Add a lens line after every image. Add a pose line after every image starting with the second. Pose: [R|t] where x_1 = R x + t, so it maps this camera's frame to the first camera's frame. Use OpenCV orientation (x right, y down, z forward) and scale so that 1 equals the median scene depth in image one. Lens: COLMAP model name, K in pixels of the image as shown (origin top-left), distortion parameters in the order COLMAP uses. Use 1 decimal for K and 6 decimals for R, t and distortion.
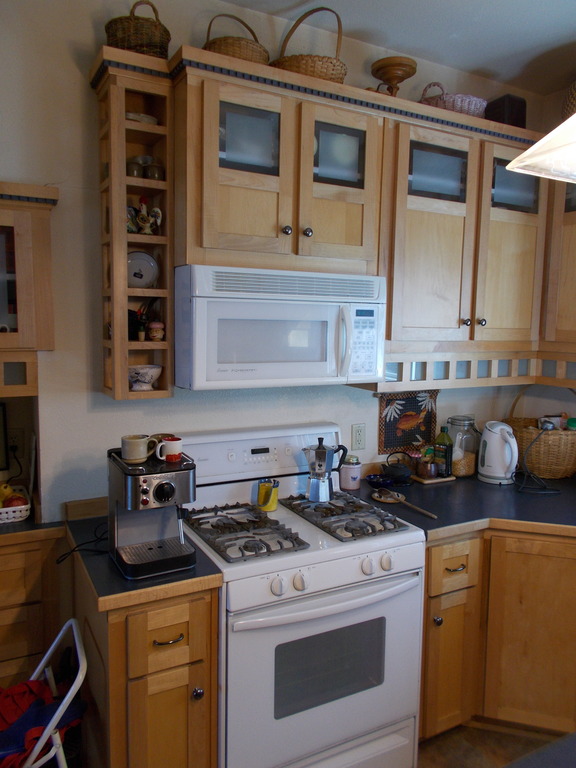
lens RADIAL K [[585.2, 0, 293.4], [0, 585.2, 380.8], [0, 0, 1]] dist [0.002990, 0.000711]
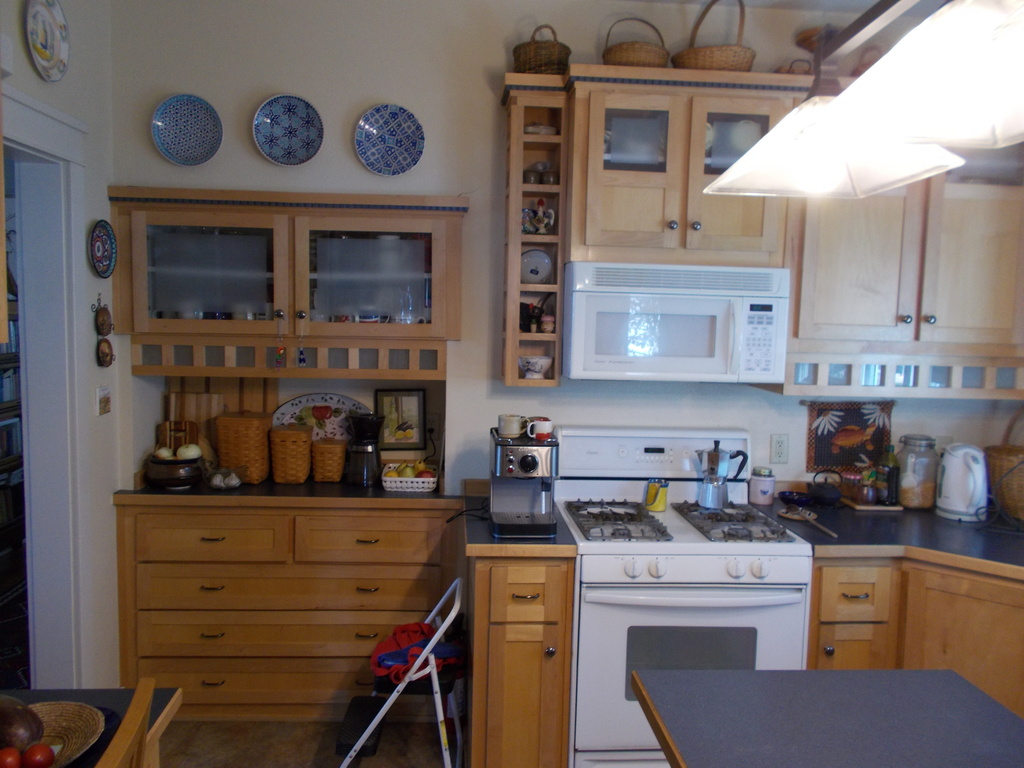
lens RADIAL K [[780.2, 0, 508.0], [0, 780.2, 386.5], [0, 0, 1]] dist [0.002990, 0.000711]
pose [[0.912240, 0.043260, -0.407366, 0.285100], [-0.052206, 0.998577, -0.010866, 0.048146], [0.406316, 0.031179, 0.913200, -0.322977]]
